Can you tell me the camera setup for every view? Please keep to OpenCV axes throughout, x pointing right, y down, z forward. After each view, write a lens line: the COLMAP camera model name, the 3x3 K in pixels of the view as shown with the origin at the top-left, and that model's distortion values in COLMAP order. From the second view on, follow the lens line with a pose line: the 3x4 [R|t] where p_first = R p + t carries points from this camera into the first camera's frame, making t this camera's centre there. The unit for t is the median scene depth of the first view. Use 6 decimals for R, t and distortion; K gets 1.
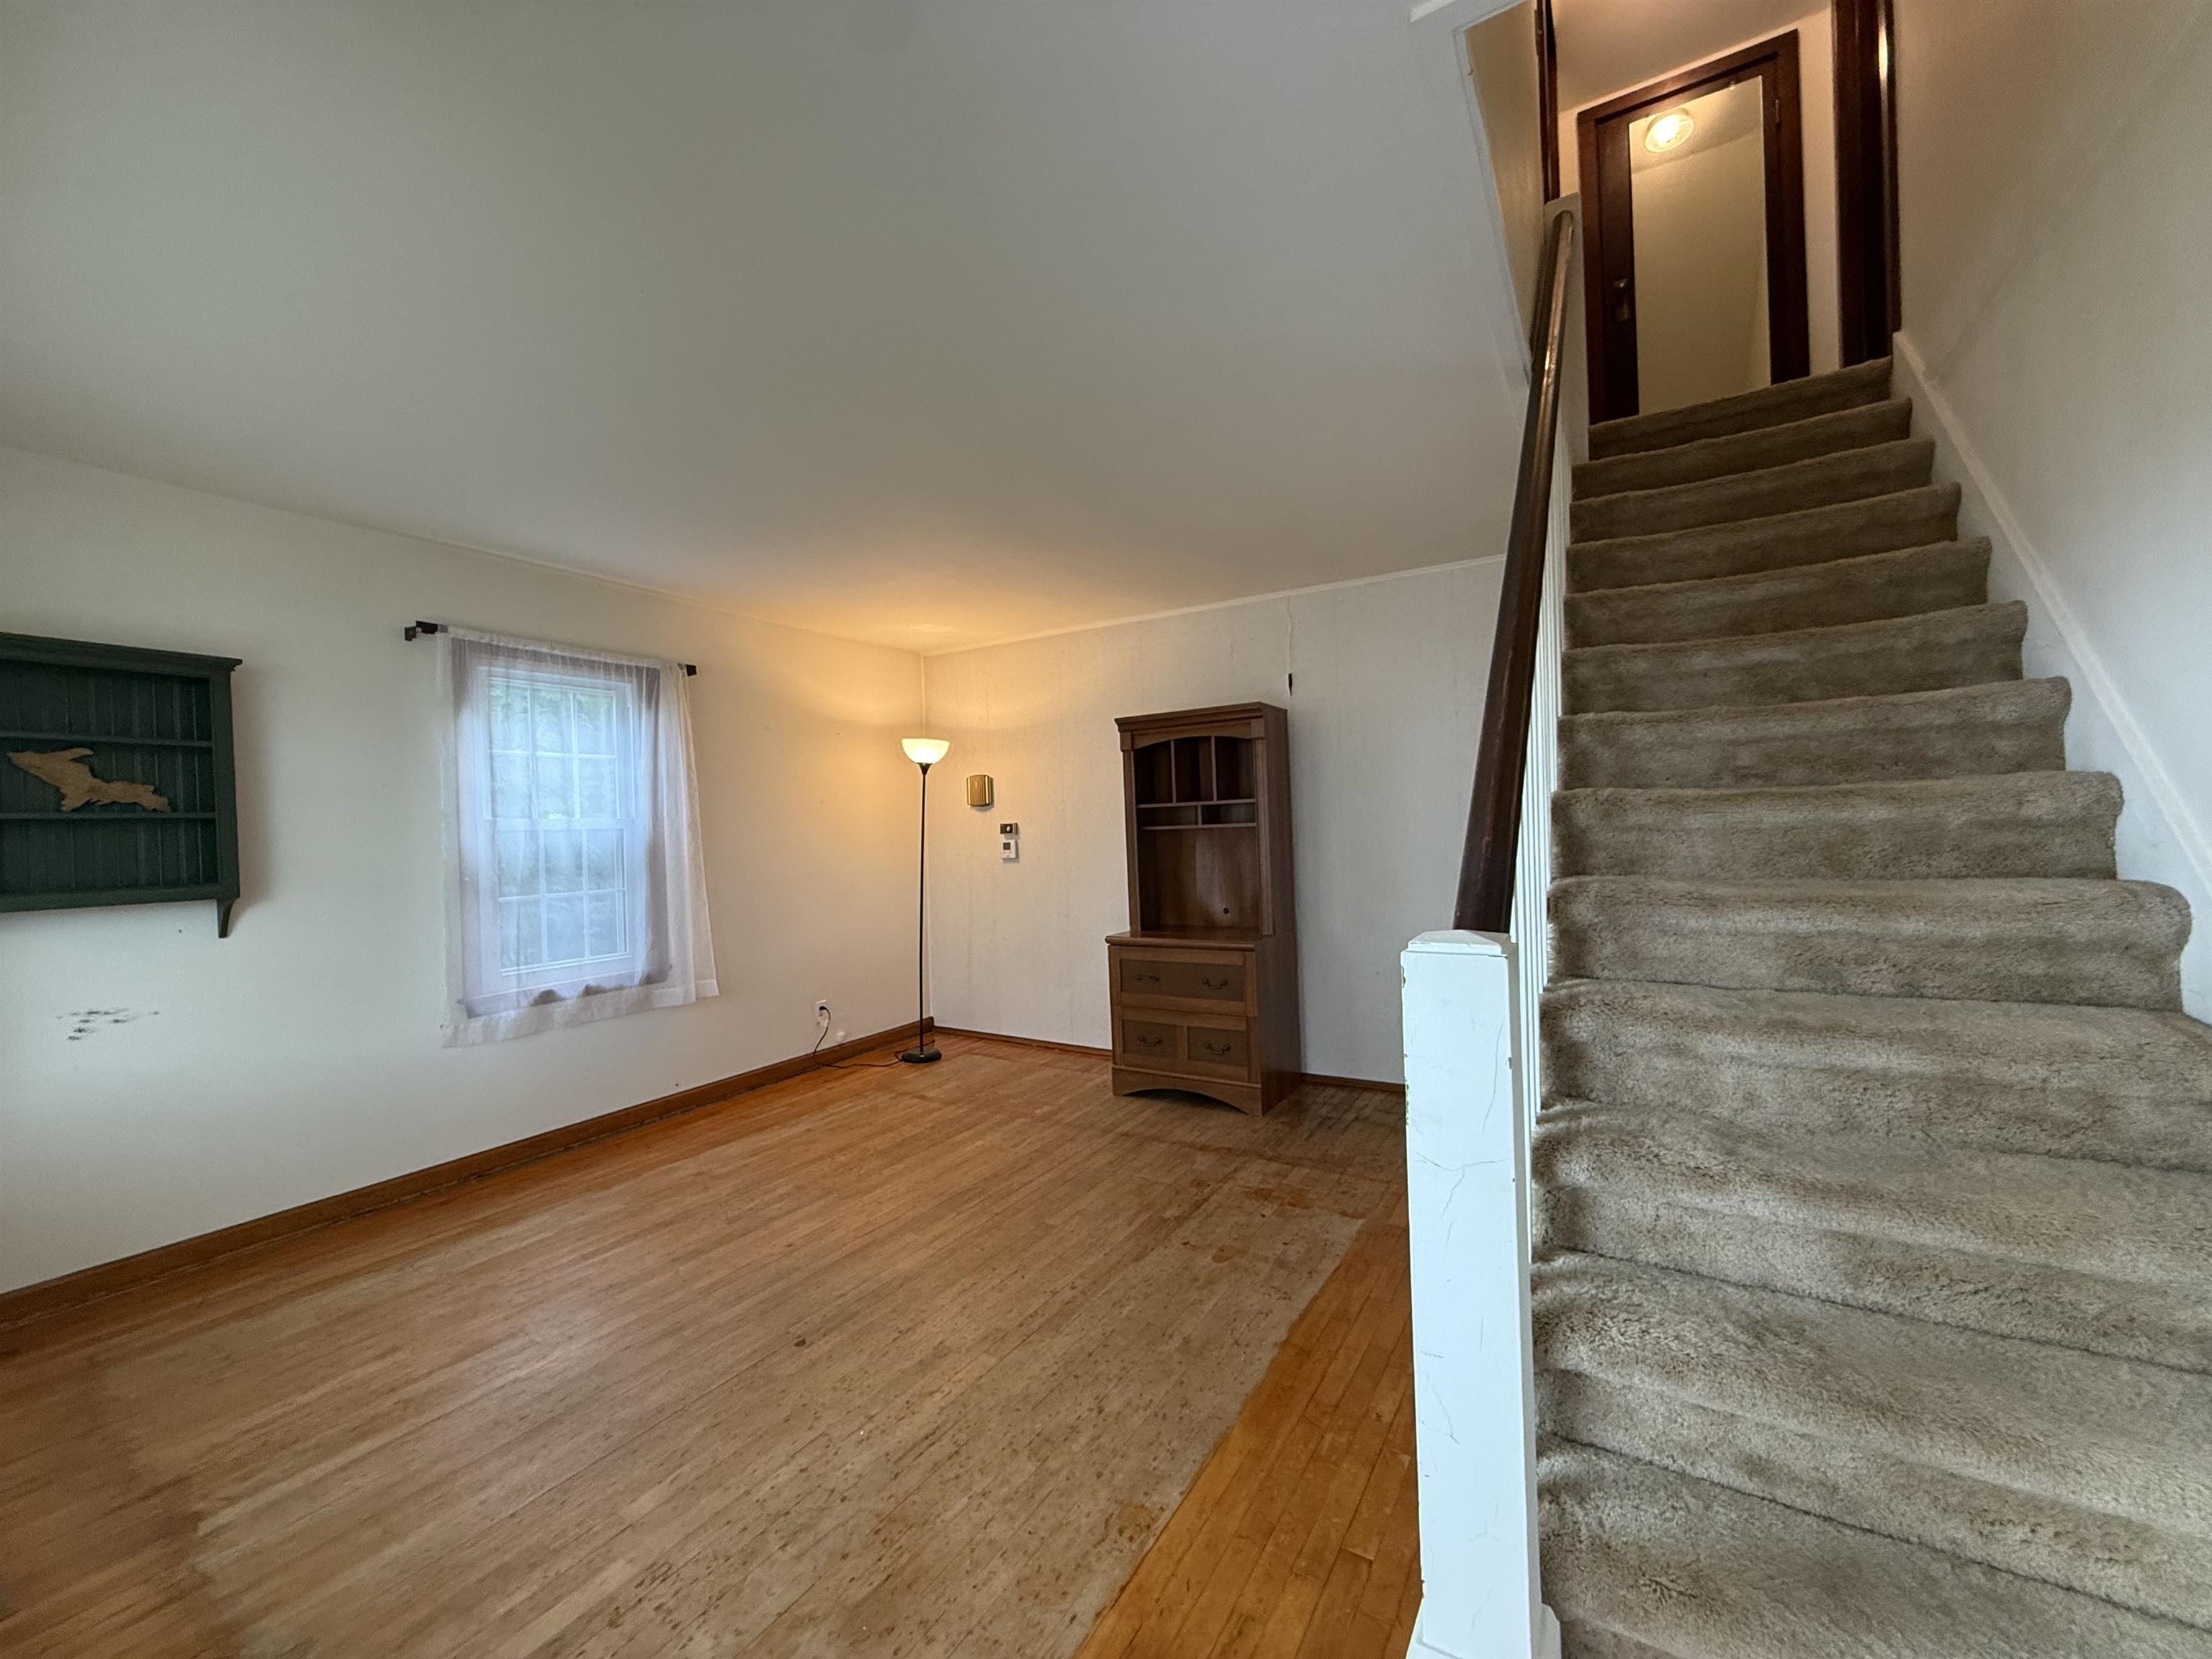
lens RADIAL K [[883.1, 0, 1096.3], [0, 883.1, 824.0], [0, 0, 1]] dist [0.002015, -0.000229]
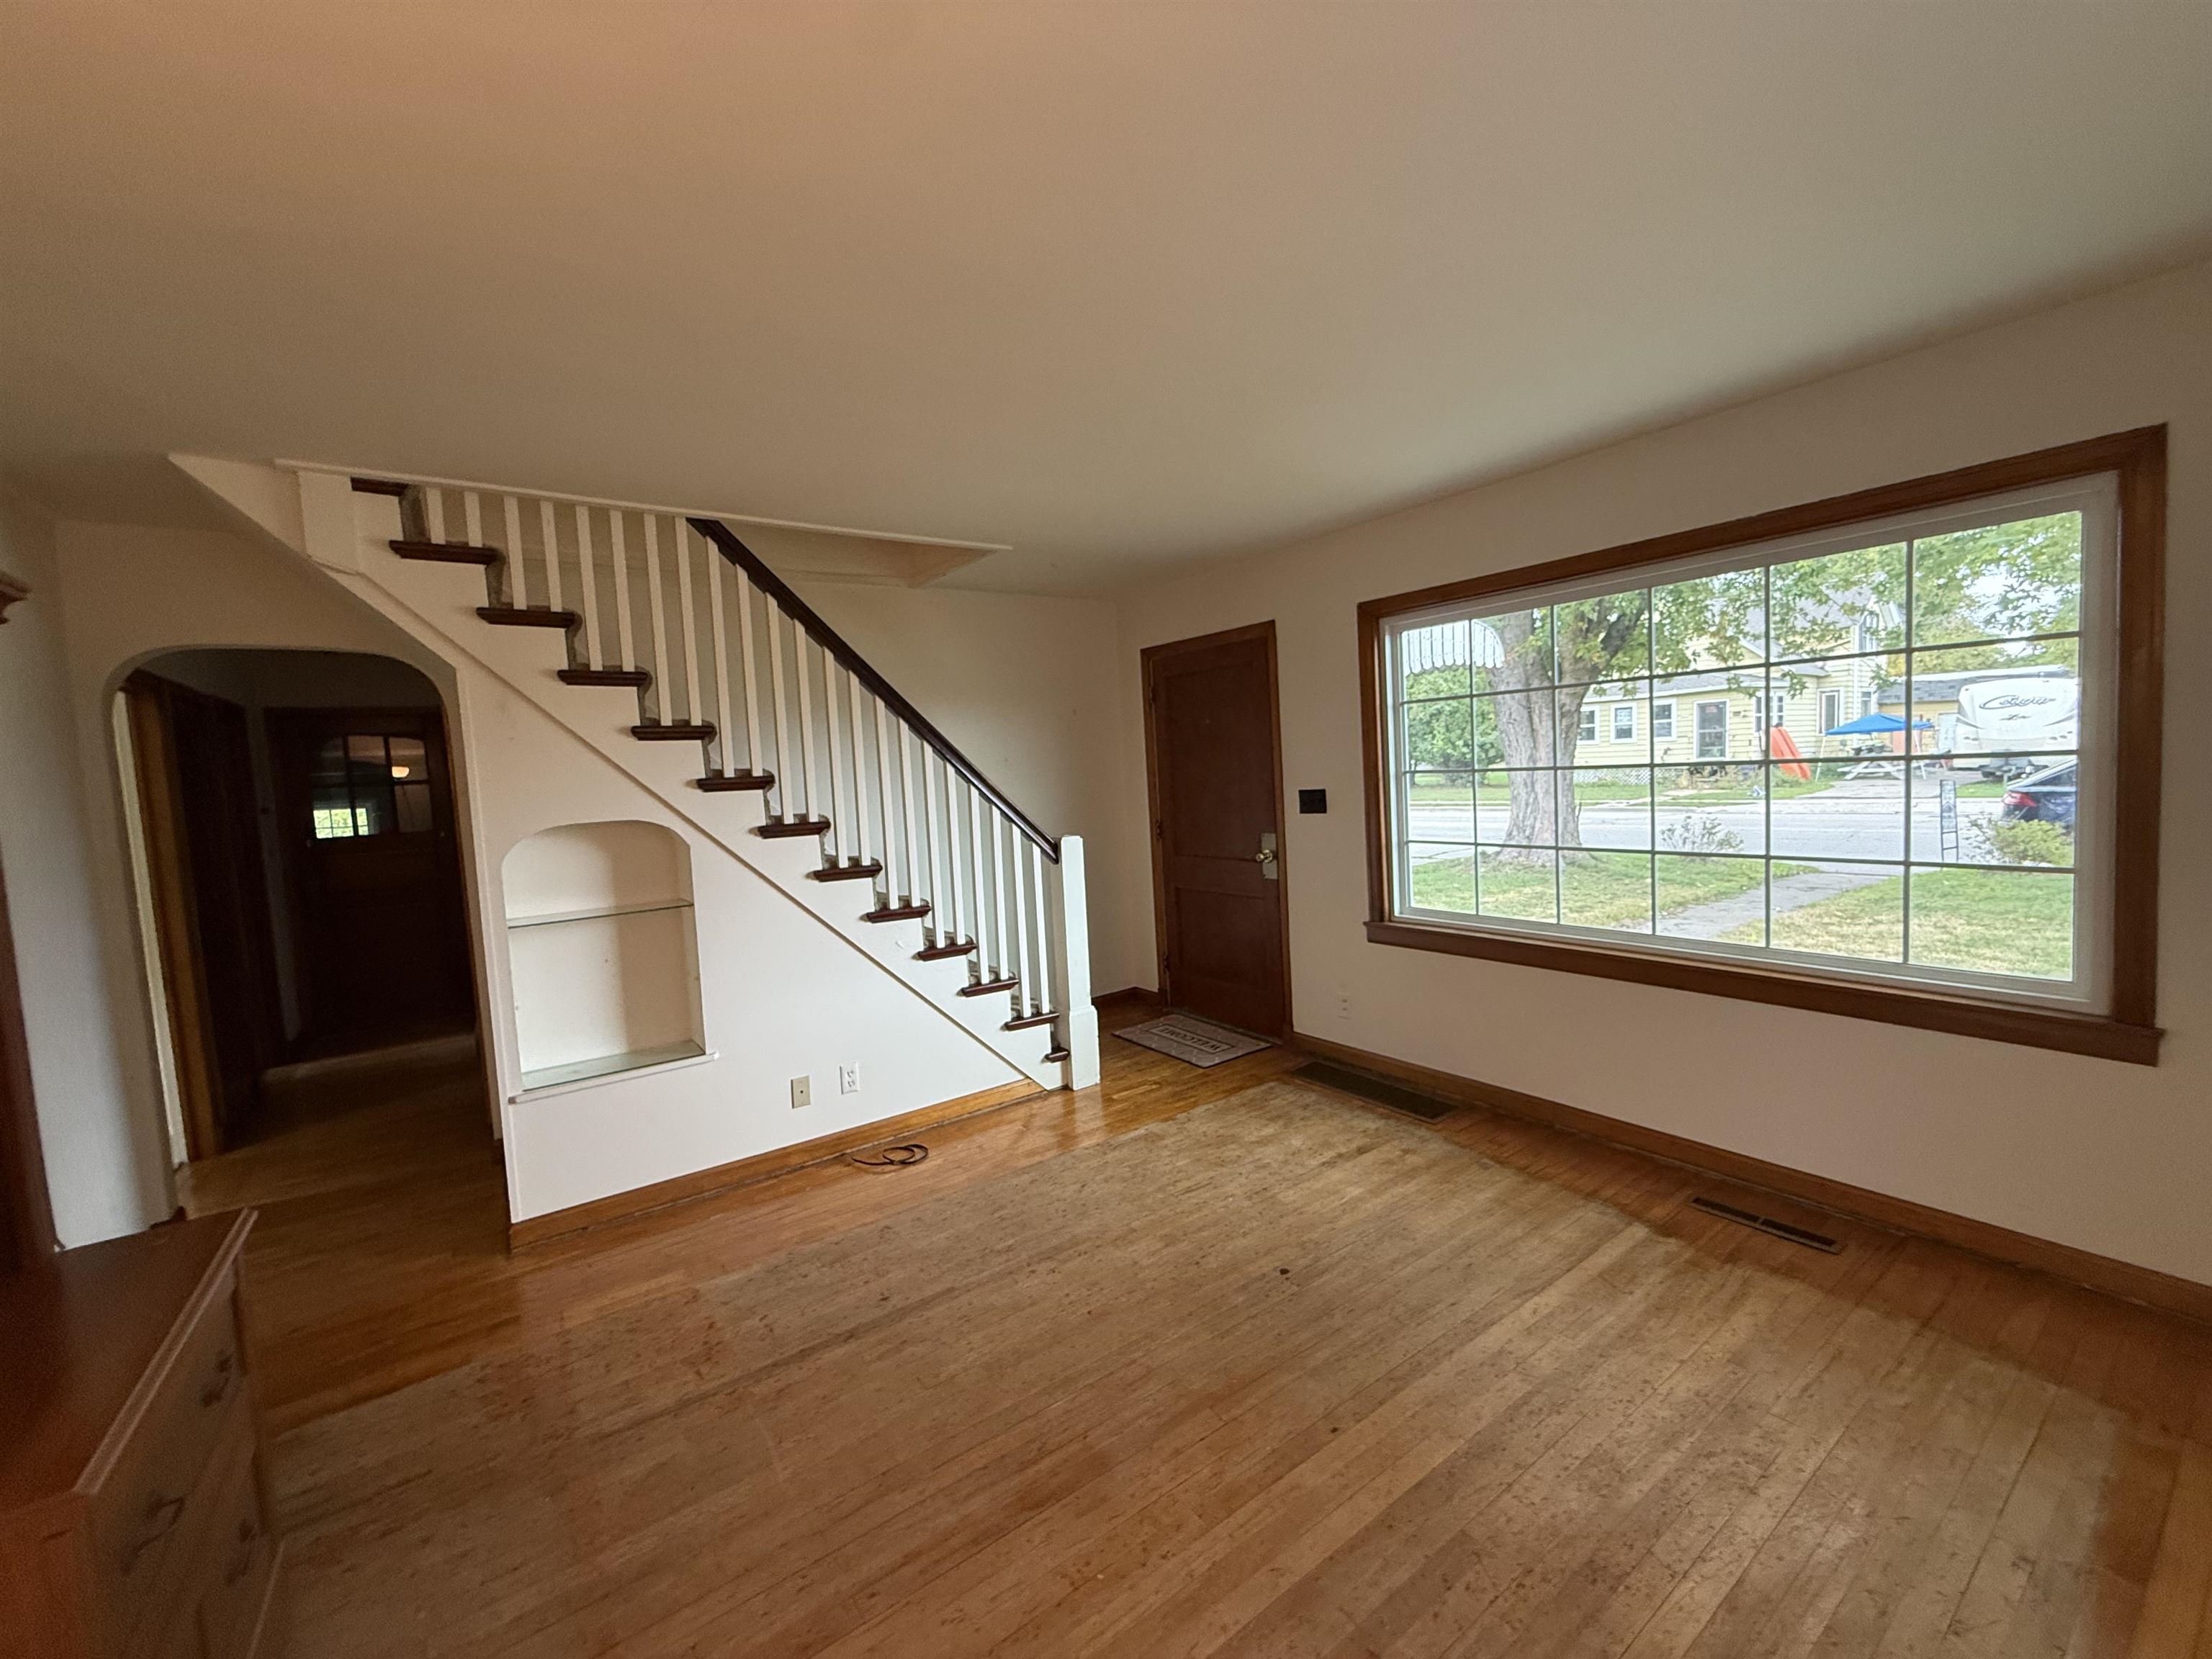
lens RADIAL K [[883.1, 0, 1096.3], [0, 883.1, 824.0], [0, 0, 1]] dist [0.002015, -0.000229]
pose [[-0.913764, 0.054819, 0.402531, -0.403806], [0.081487, 0.995449, 0.049414, -0.034353], [-0.397990, 0.077954, -0.914072, 1.399037]]
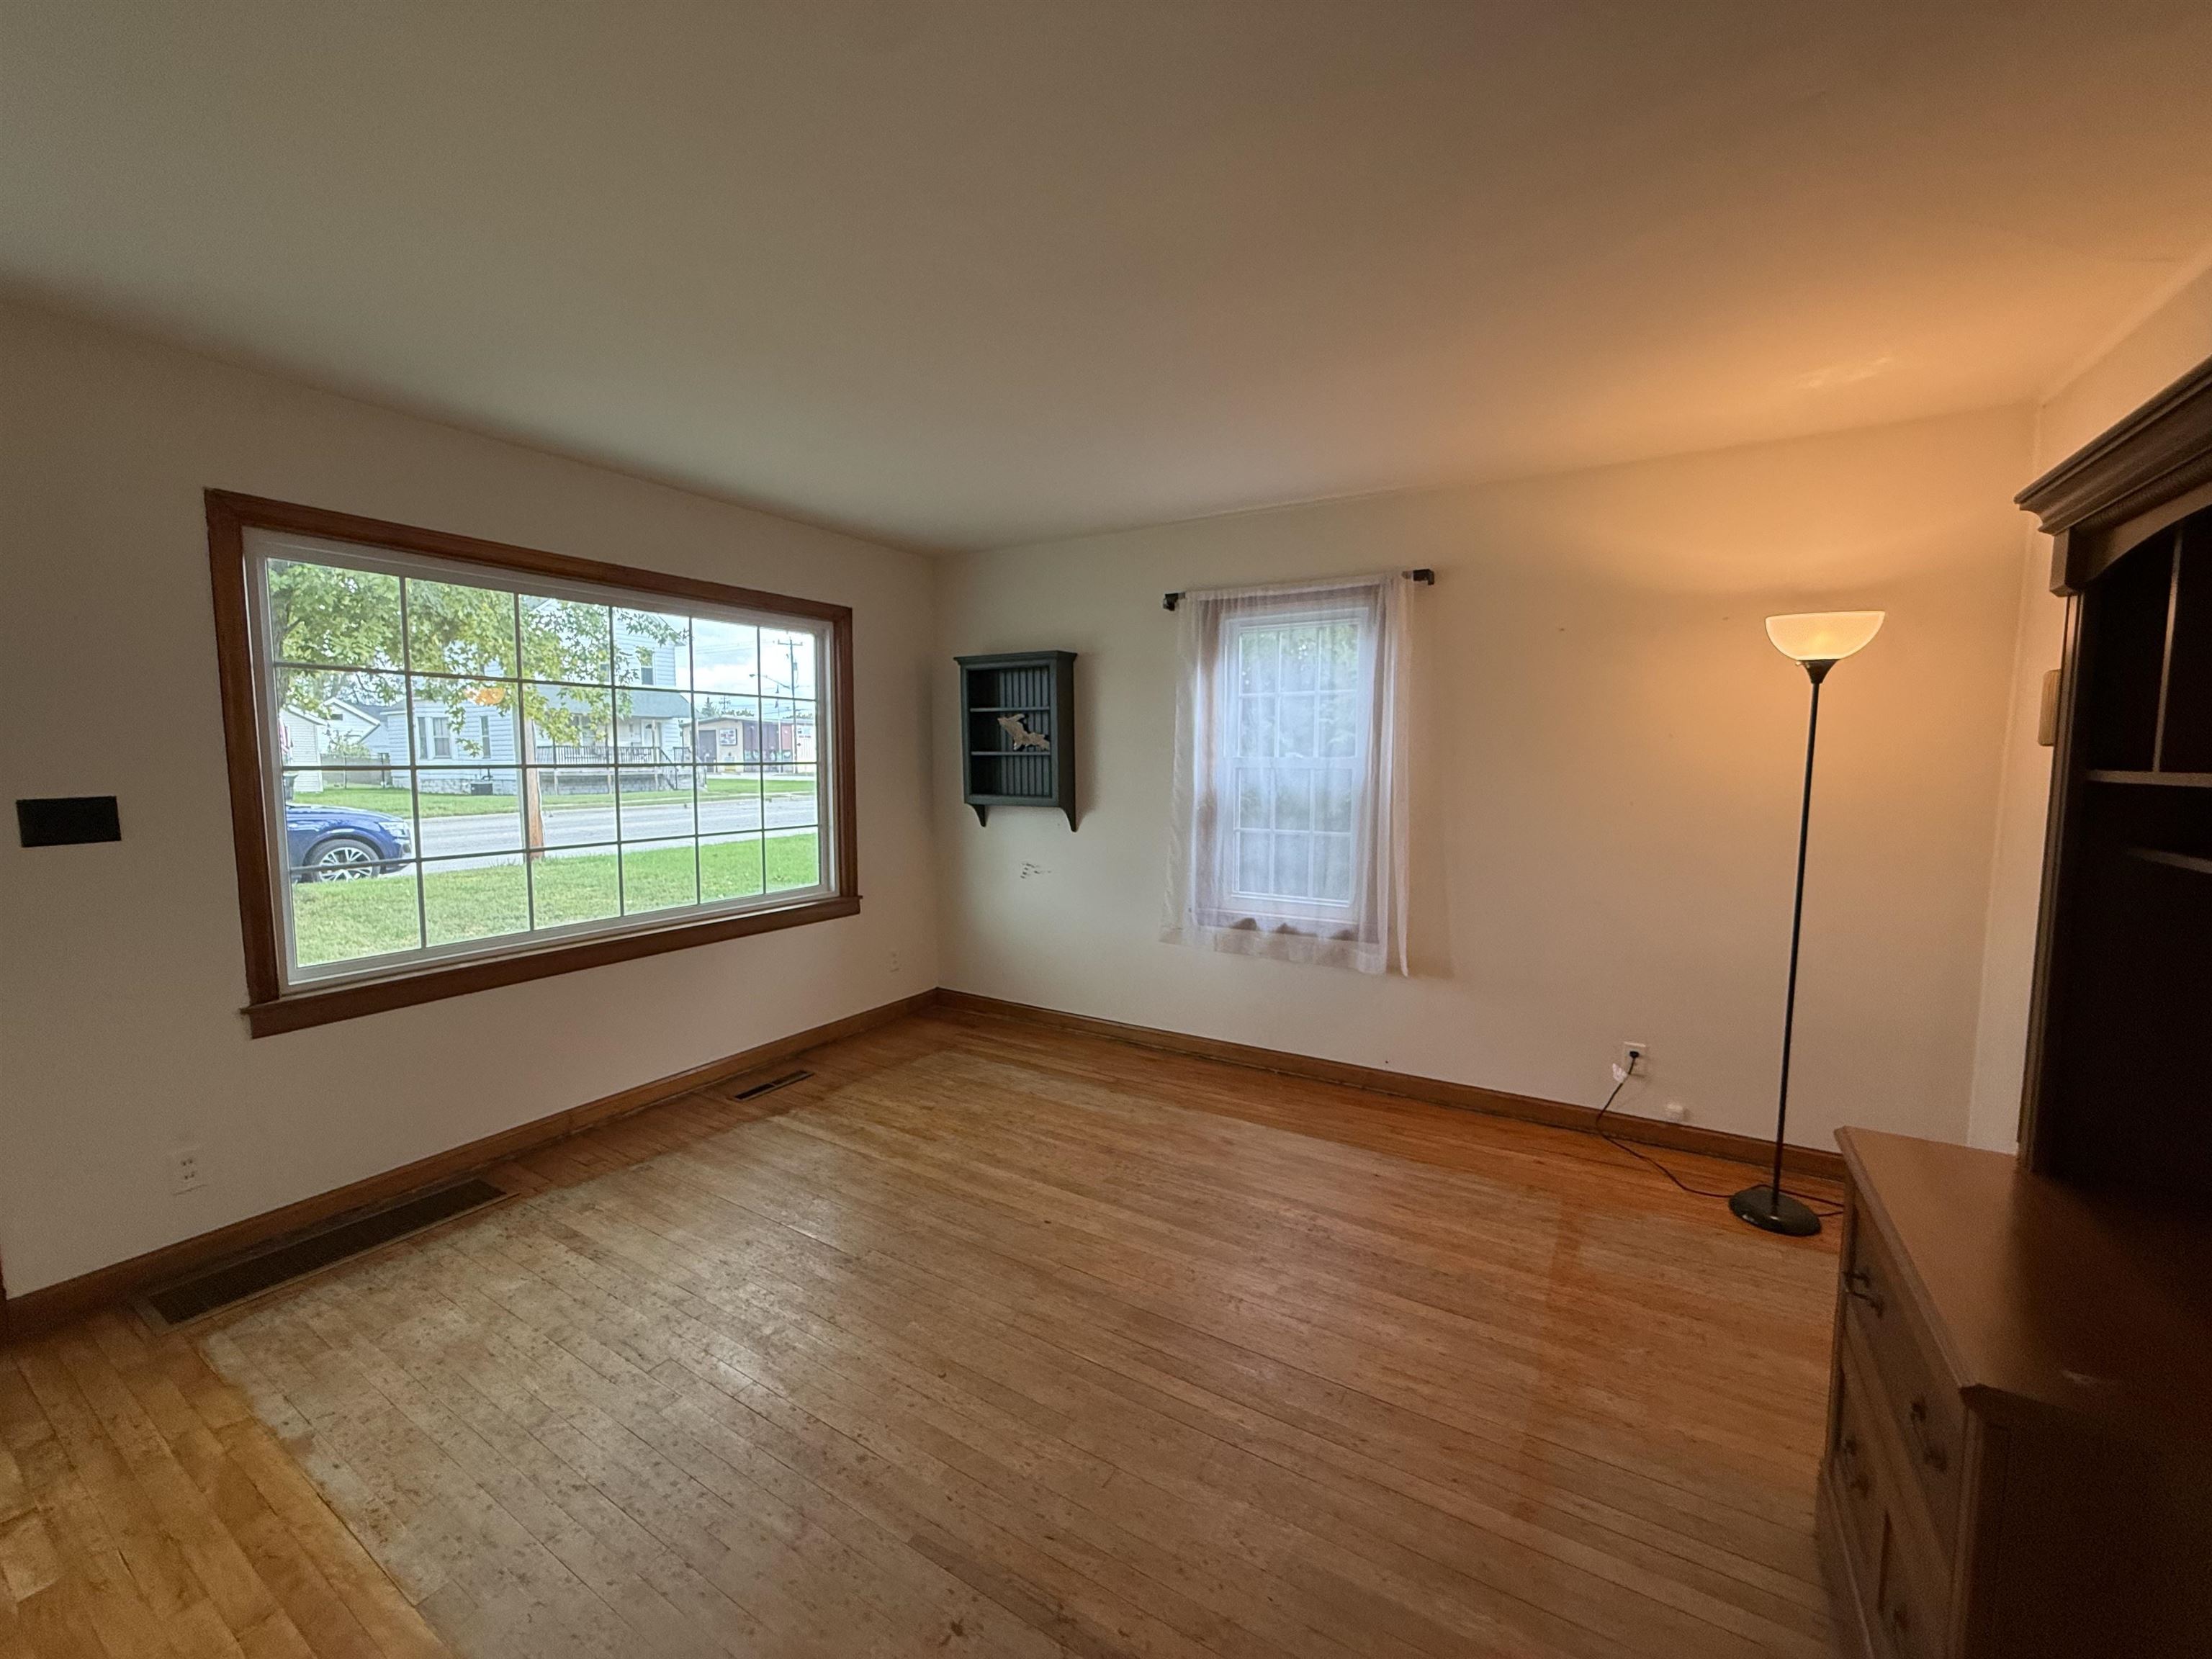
lens RADIAL K [[883.1, 0, 1096.3], [0, 883.1, 824.0], [0, 0, 1]] dist [0.002015, -0.000229]
pose [[-0.003104, 0.112623, -0.993633, 0.467756], [0.001140, 0.993638, 0.112620, -0.050265], [0.999995, -0.000783, -0.003213, 0.887250]]
